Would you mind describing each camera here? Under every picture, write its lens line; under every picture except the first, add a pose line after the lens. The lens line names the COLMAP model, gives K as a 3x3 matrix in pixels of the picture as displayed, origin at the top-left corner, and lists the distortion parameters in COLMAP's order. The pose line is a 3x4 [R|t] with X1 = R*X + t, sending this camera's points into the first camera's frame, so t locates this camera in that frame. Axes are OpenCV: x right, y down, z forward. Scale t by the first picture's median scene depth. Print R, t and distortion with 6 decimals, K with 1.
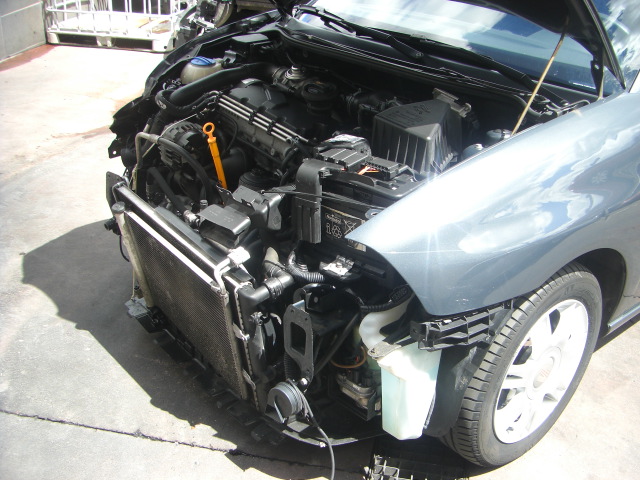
lens RADIAL K [[723.9, 0, 320.6], [0, 723.9, 242.1], [0, 0, 1]] dist [-0.139230, 0.000000]
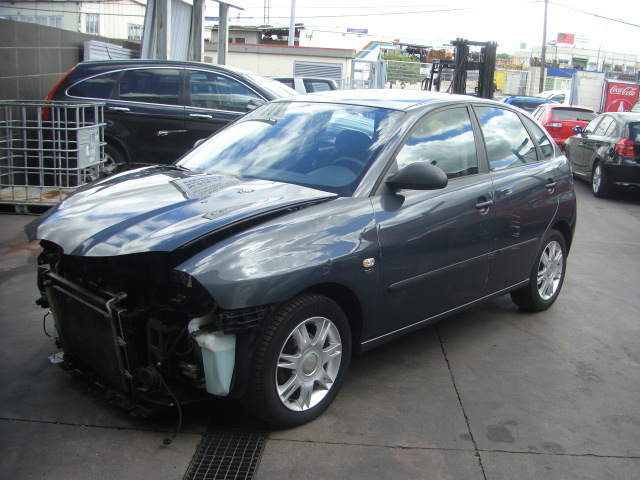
lens RADIAL K [[723.9, 0, 324.5], [0, 723.9, 240.7], [0, 0, 1]] dist [-0.139230, 0.000000]
pose [[0.989801, -0.033717, 0.138410, 0.138017], [0.067150, 0.967305, -0.244564, 0.342474], [-0.125639, 0.251364, 0.959704, -0.743002]]
